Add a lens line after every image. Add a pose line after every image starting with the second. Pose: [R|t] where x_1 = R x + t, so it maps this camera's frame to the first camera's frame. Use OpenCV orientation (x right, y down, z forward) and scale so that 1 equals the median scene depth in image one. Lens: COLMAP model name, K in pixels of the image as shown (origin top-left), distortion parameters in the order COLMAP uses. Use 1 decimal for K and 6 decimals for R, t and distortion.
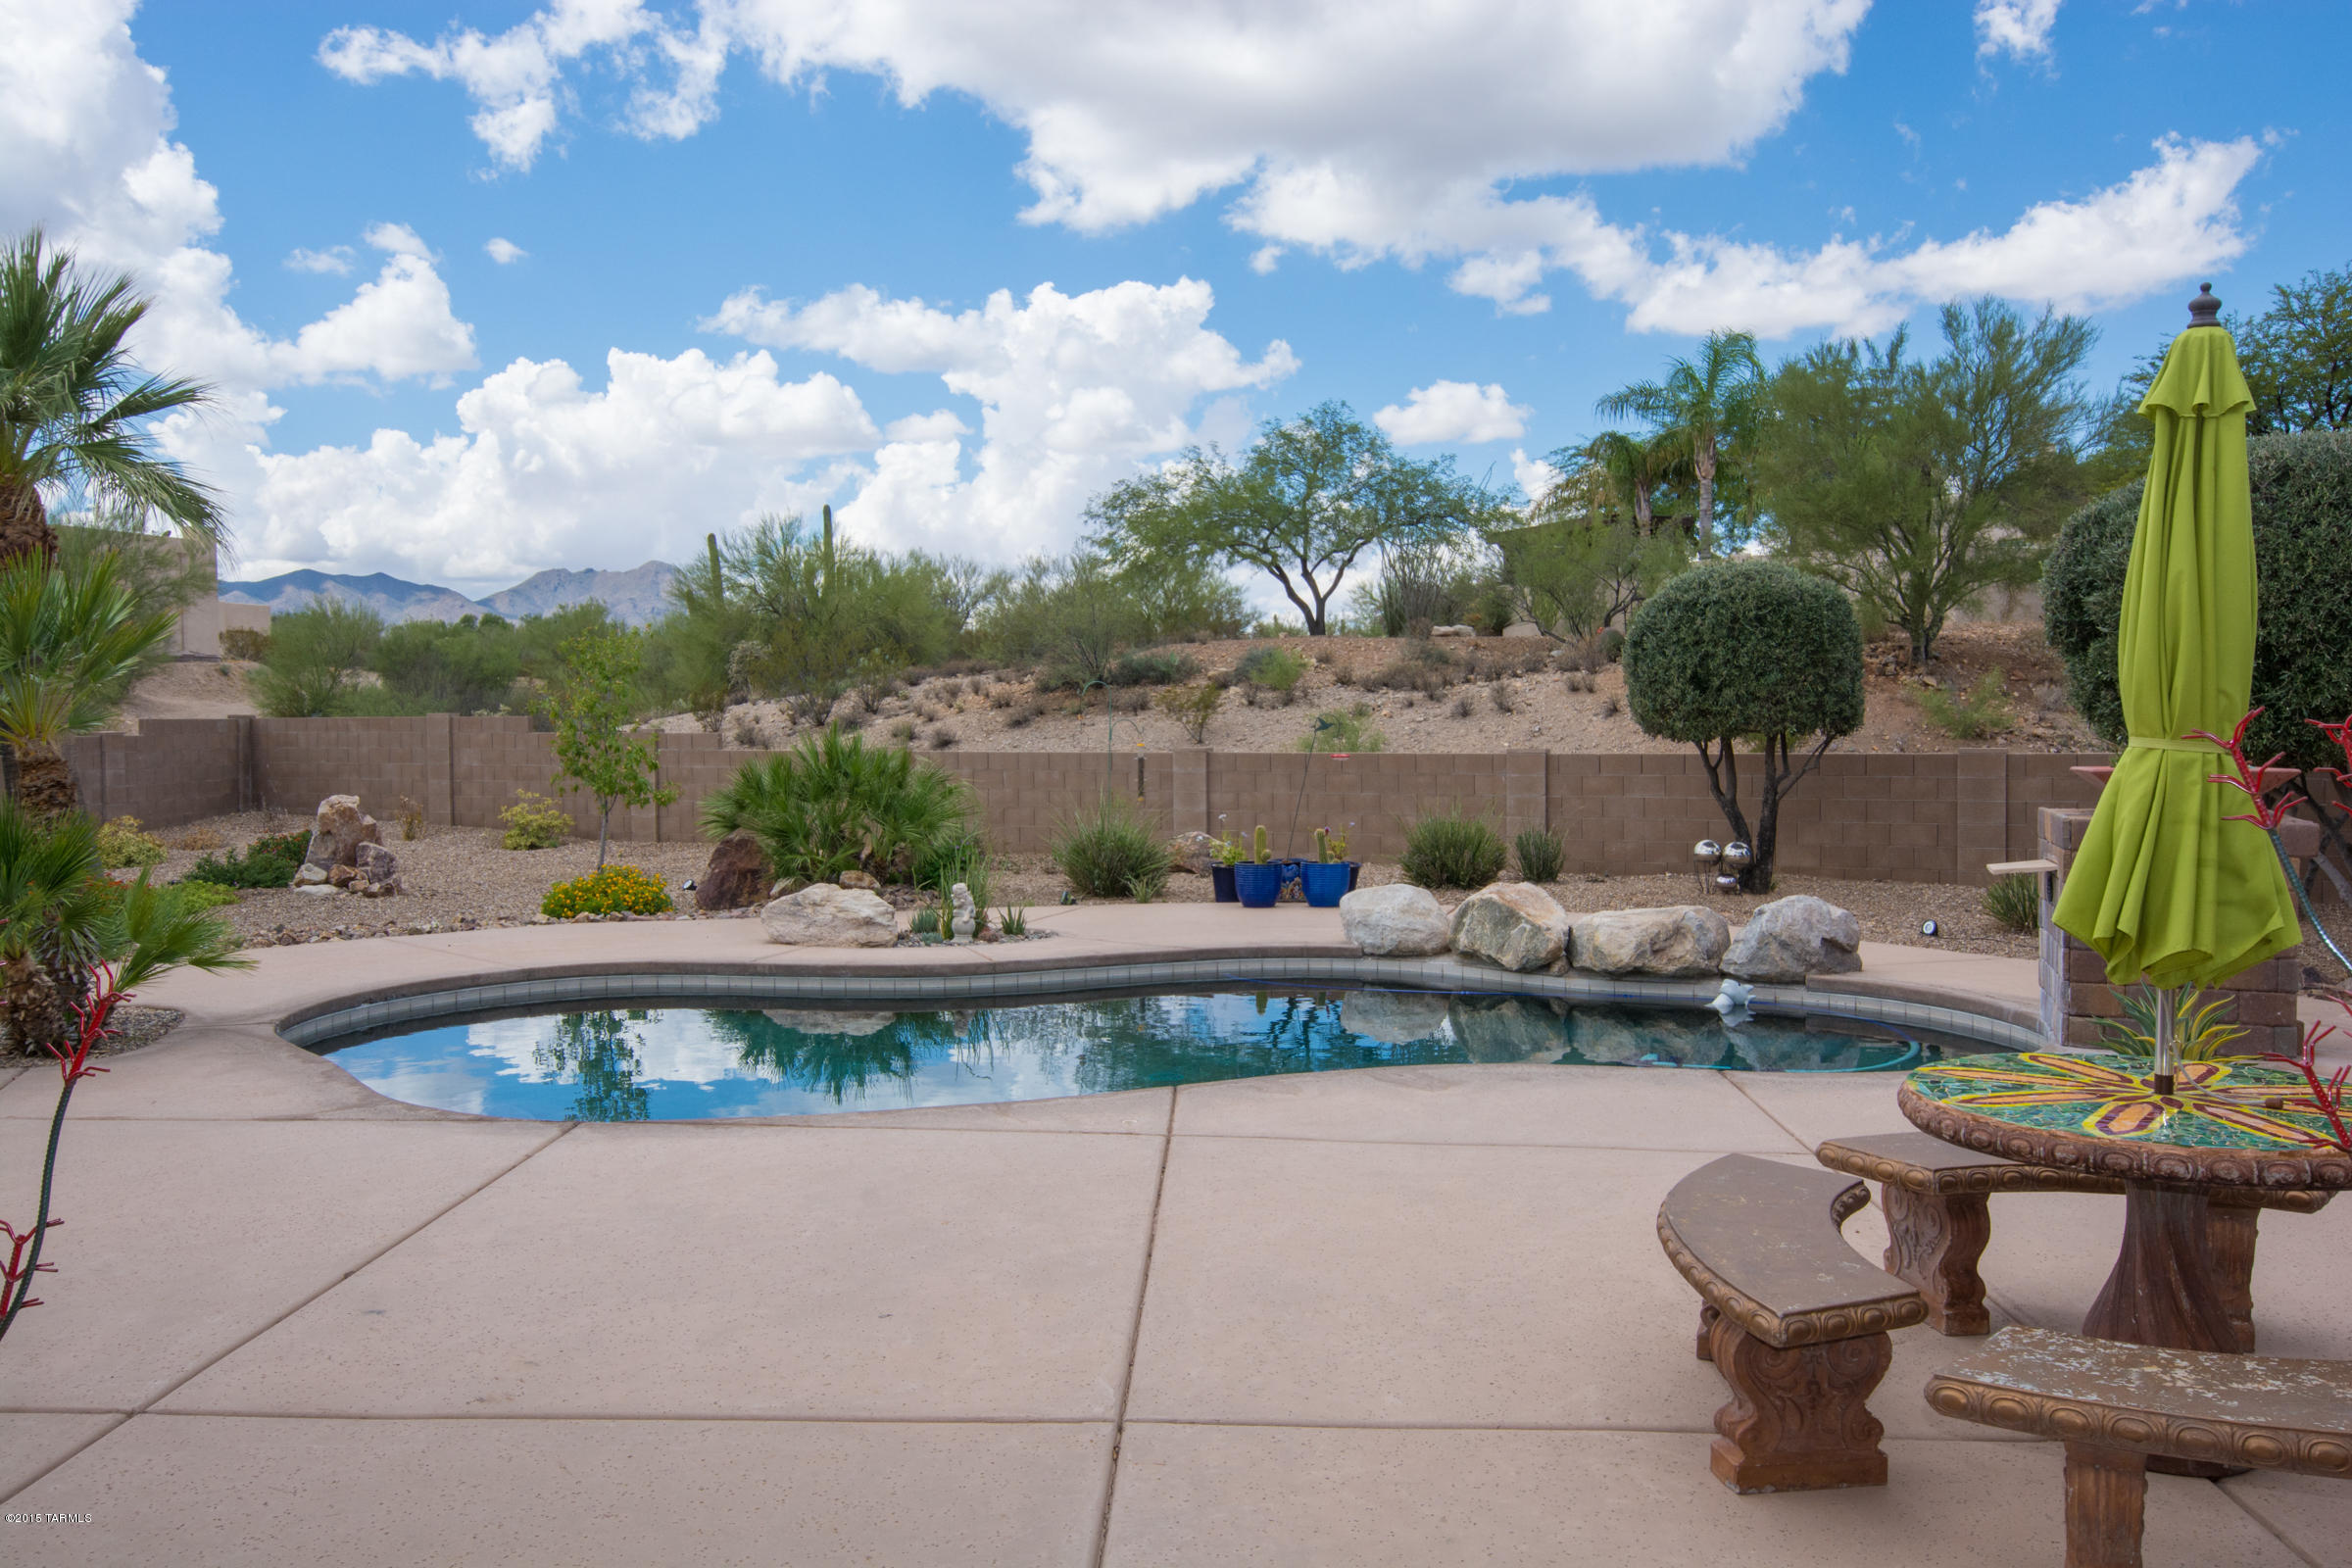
lens RADIAL K [[1874.7, 0, 1185.9], [0, 1874.7, 782.2], [0, 0, 1]] dist [0.034290, -0.004155]
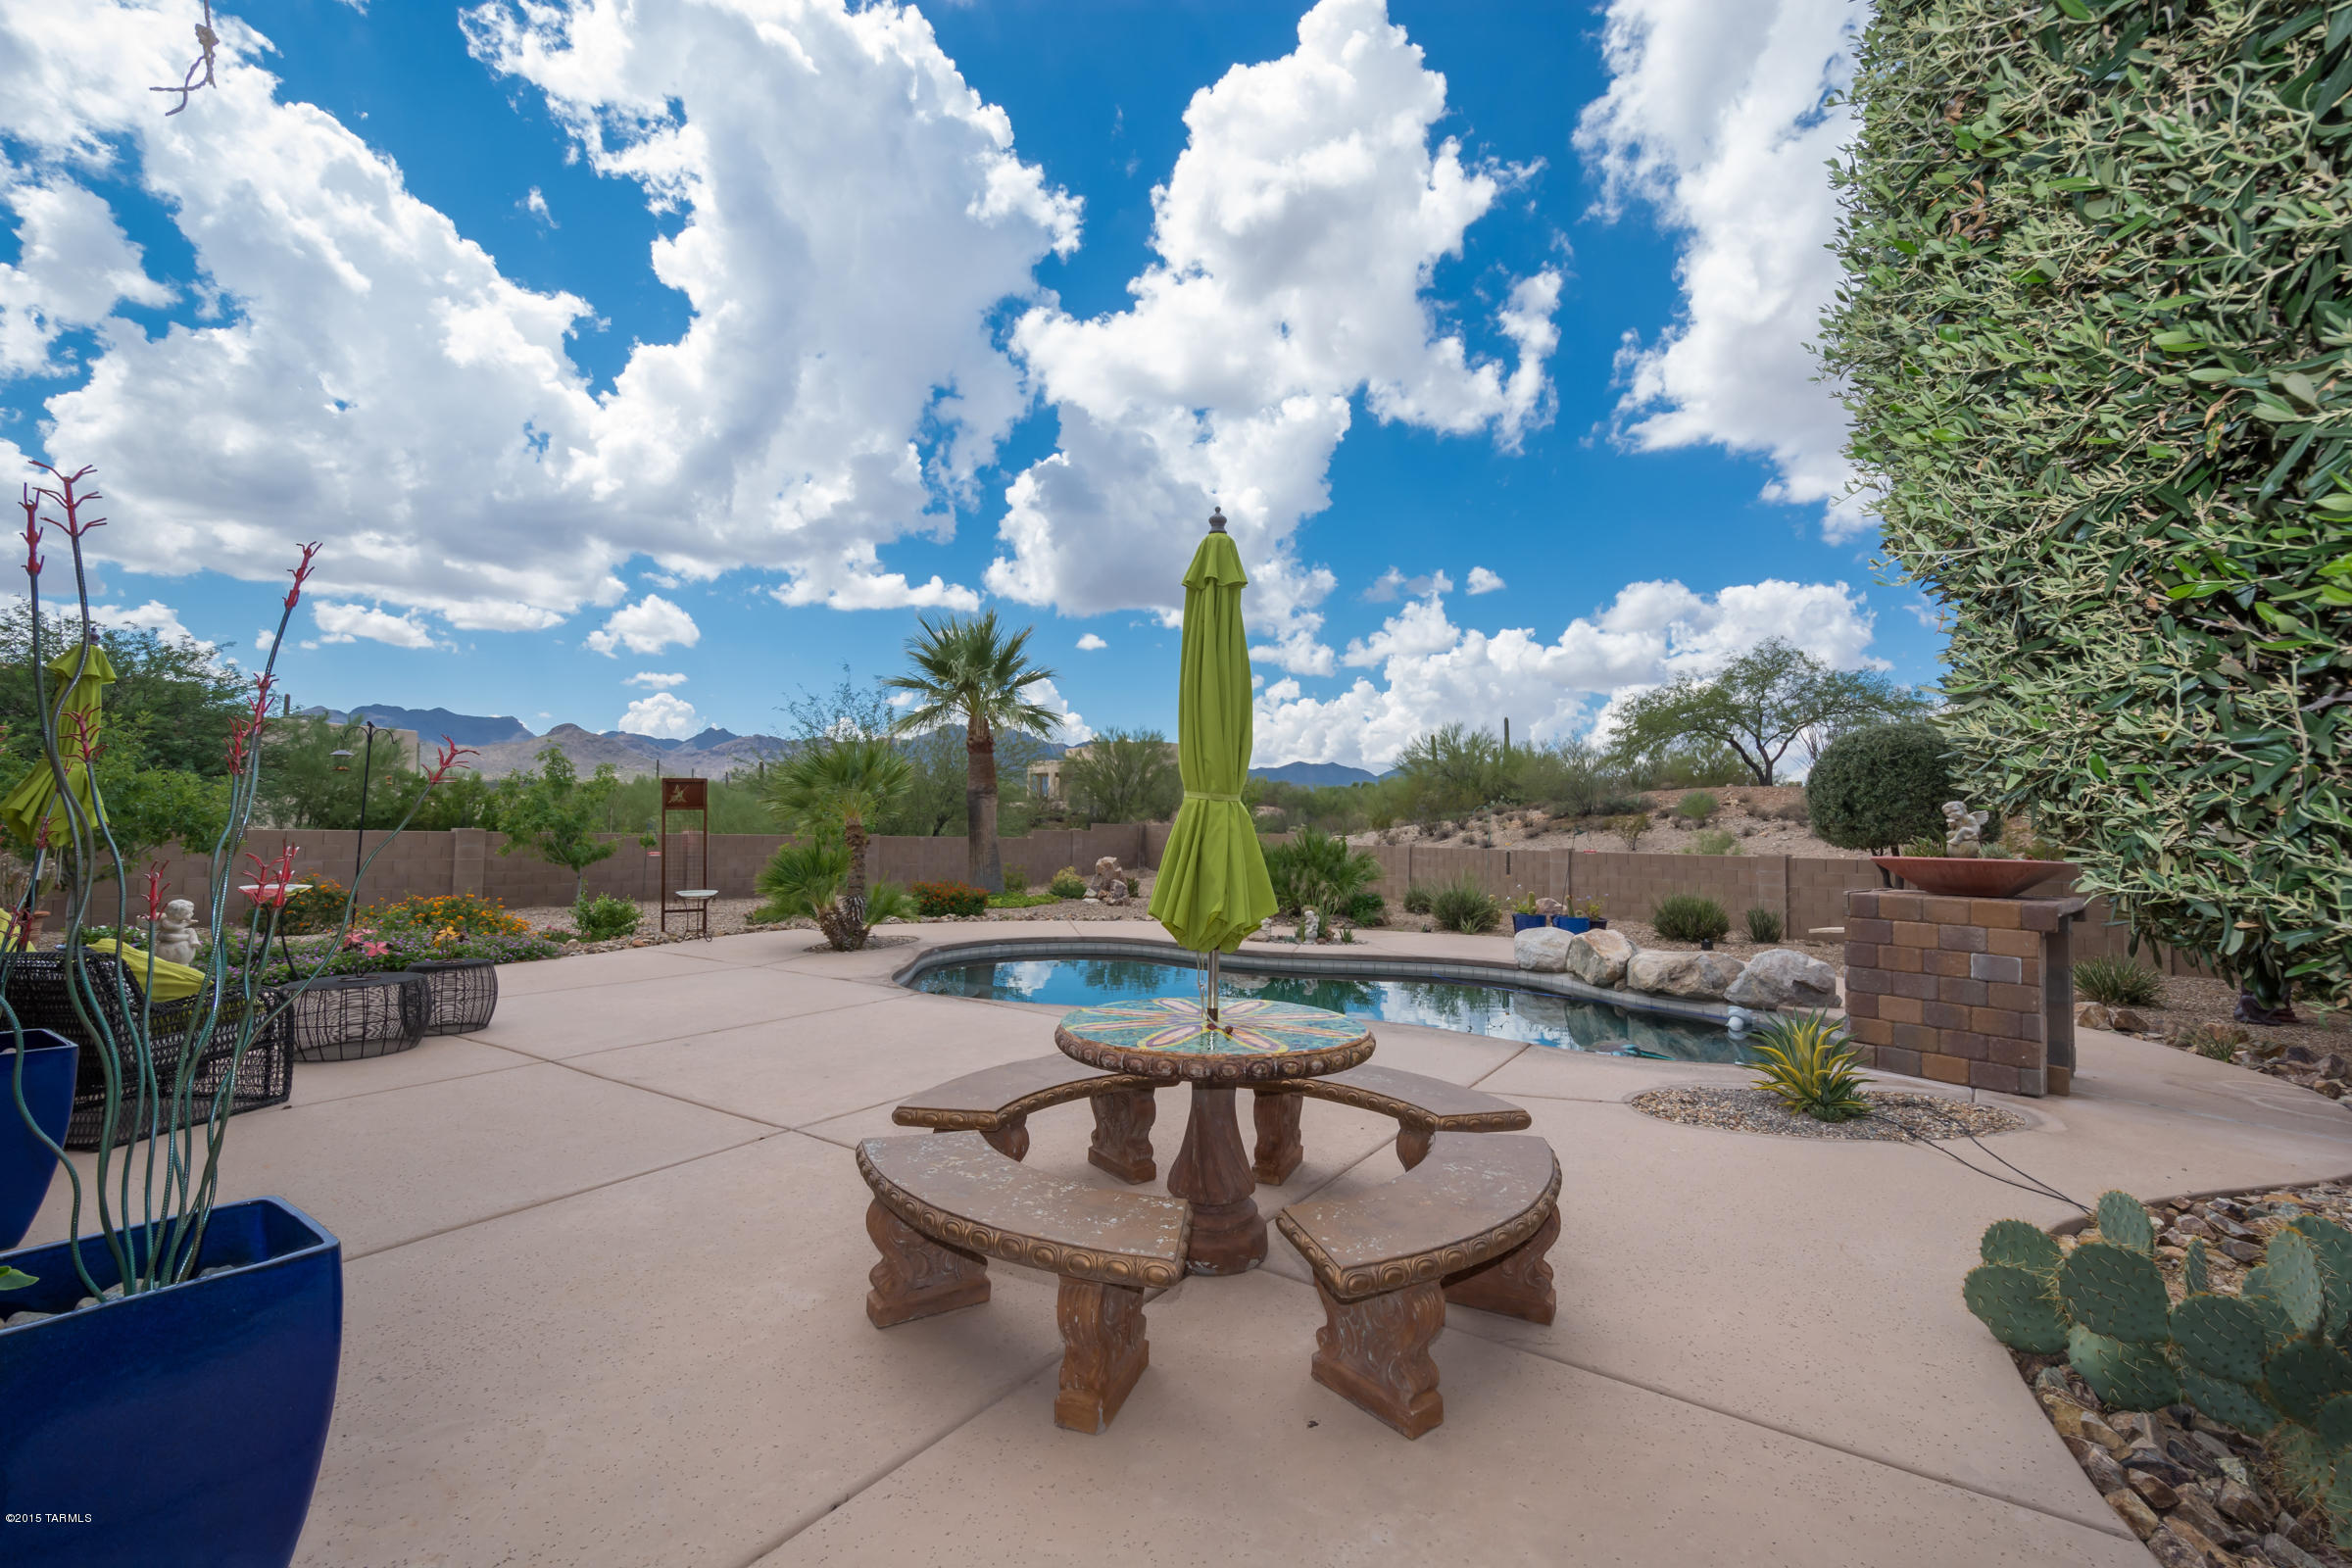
lens RADIAL K [[1023.0, 0, 1187.3], [0, 1023.0, 795.0], [0, 0, 1]] dist [0.026058, -0.010346]
pose [[0.856841, 0.001590, -0.515578, 0.218530], [-0.040899, 0.997054, -0.064894, 0.008280], [0.513956, 0.076691, 0.854381, 0.060052]]
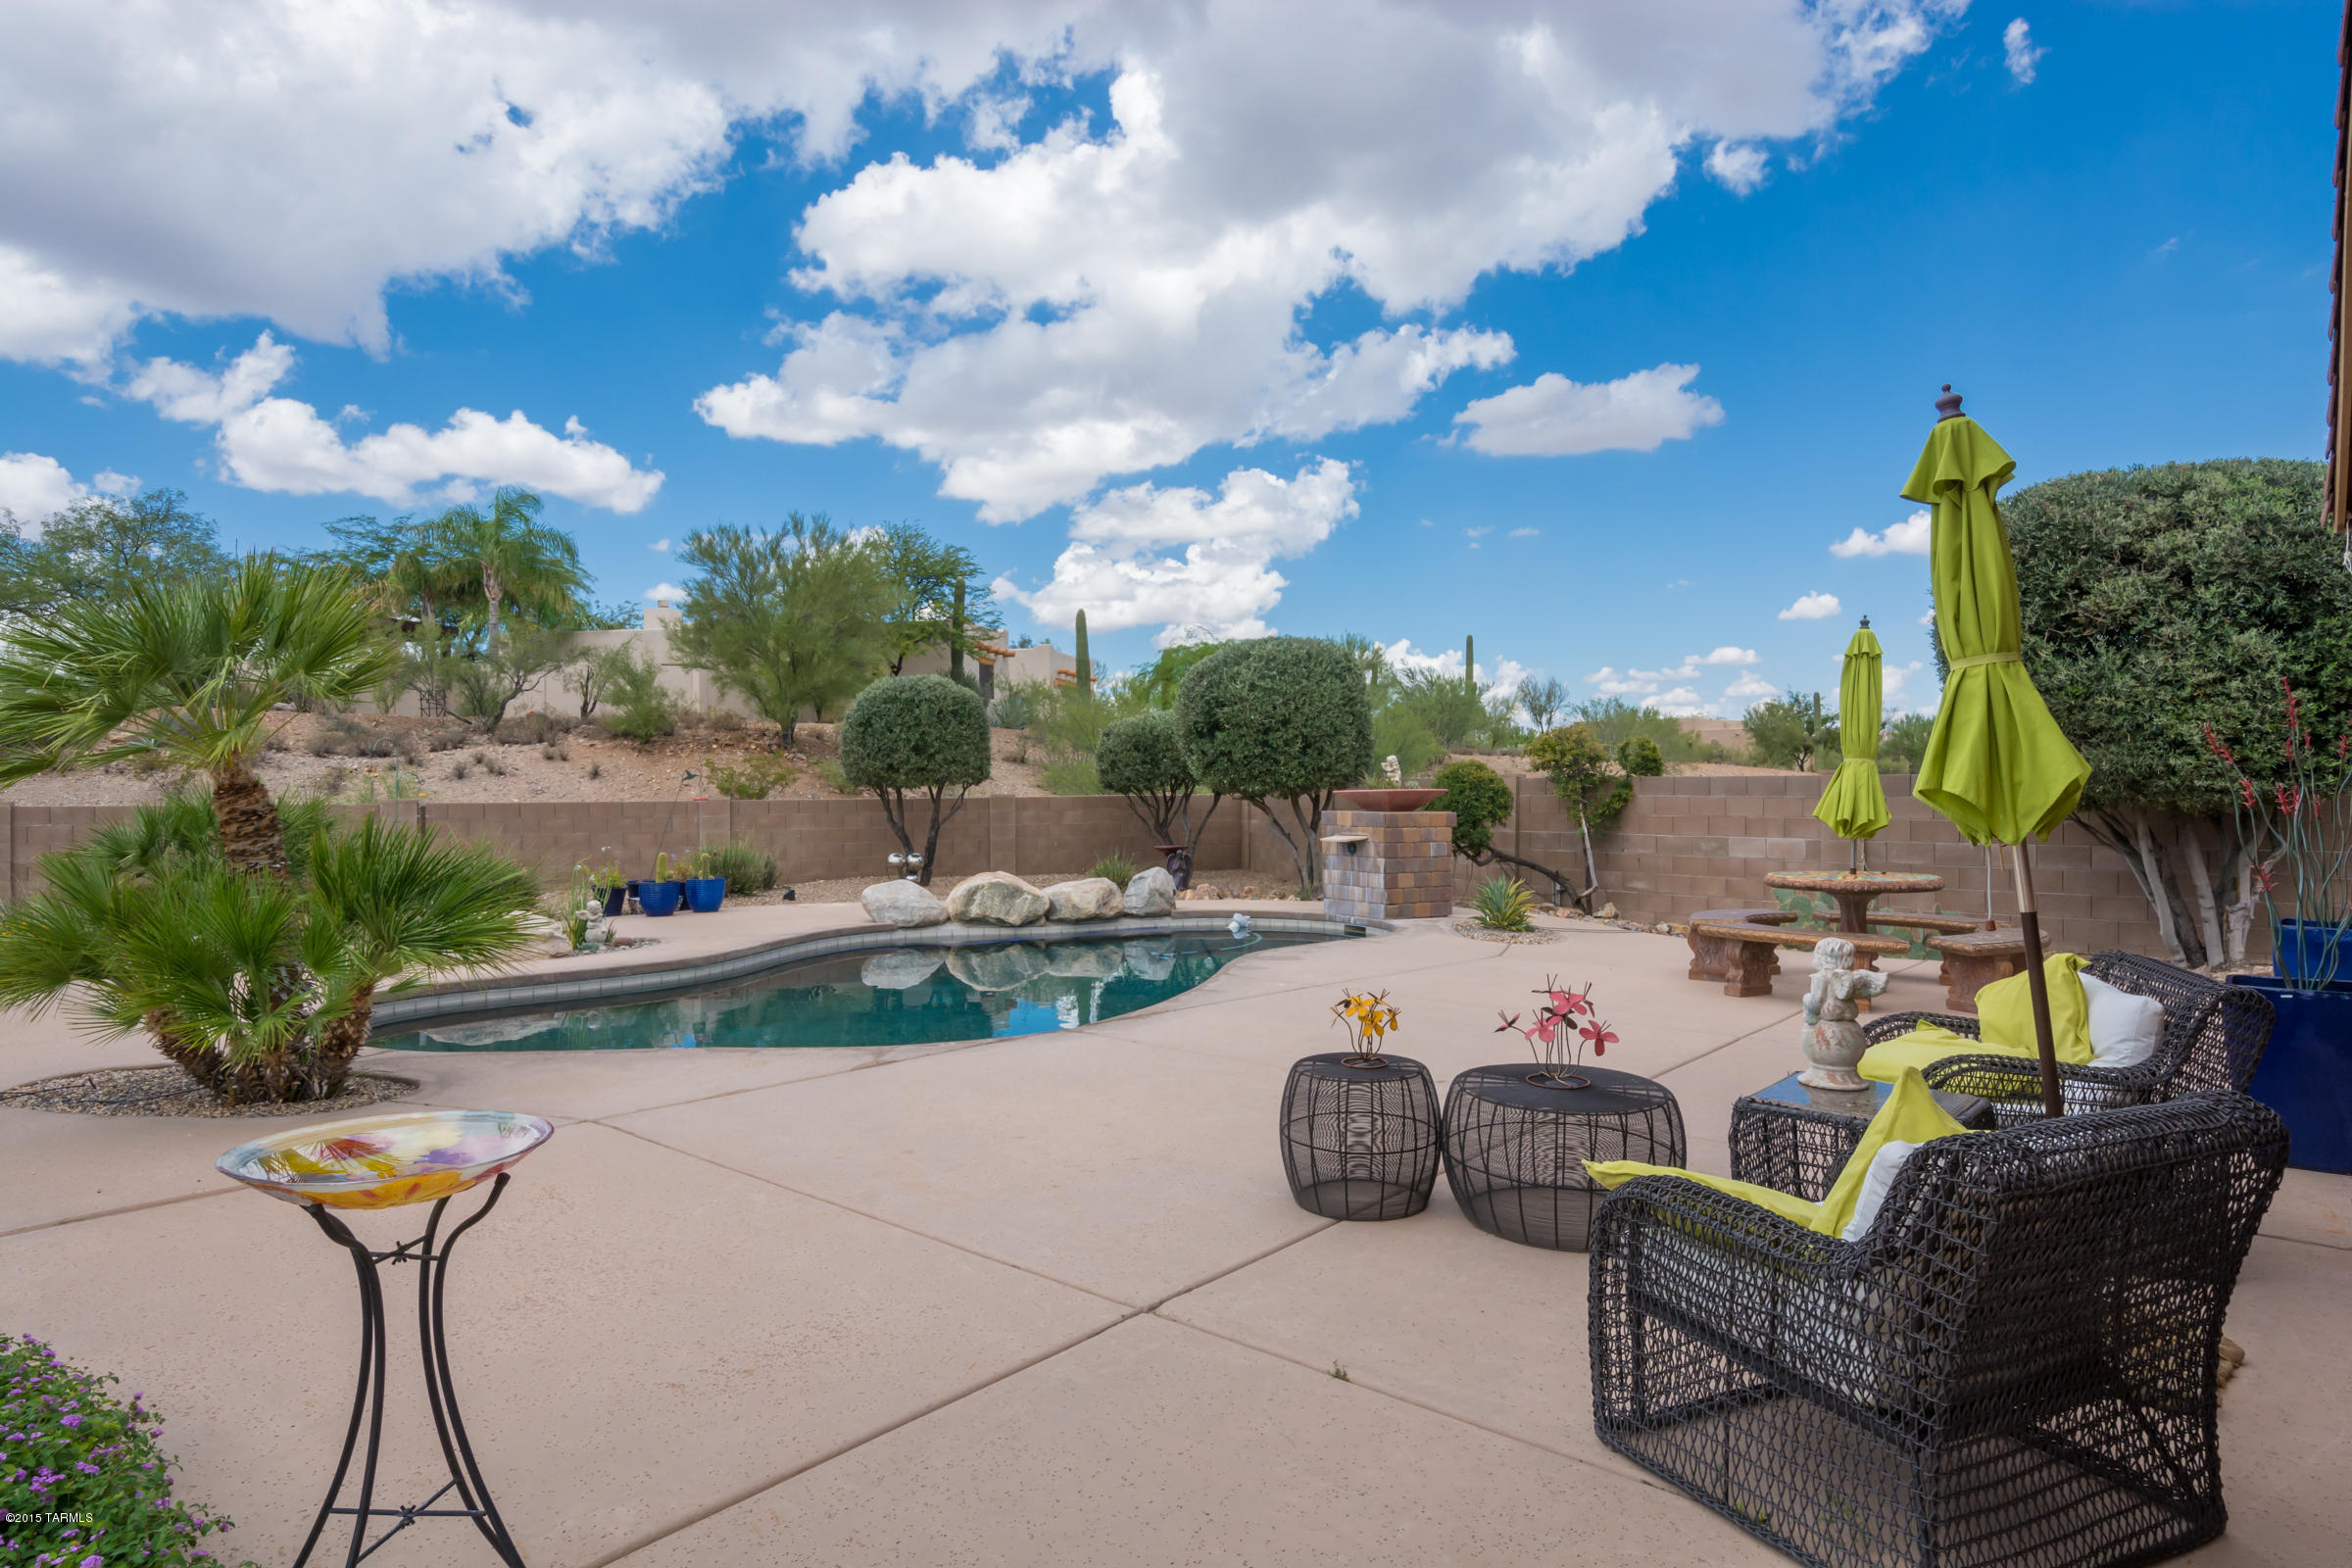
lens RADIAL K [[1364.7, 0, 1176.0], [0, 1364.7, 784.0], [0, 0, 1]] dist [0.020913, -0.019751]
pose [[0.601548, 0.001590, 0.798835, -0.449901], [0.030614, 0.999218, -0.025042, 0.008857], [-0.798250, 0.039519, 0.601028, 0.127228]]
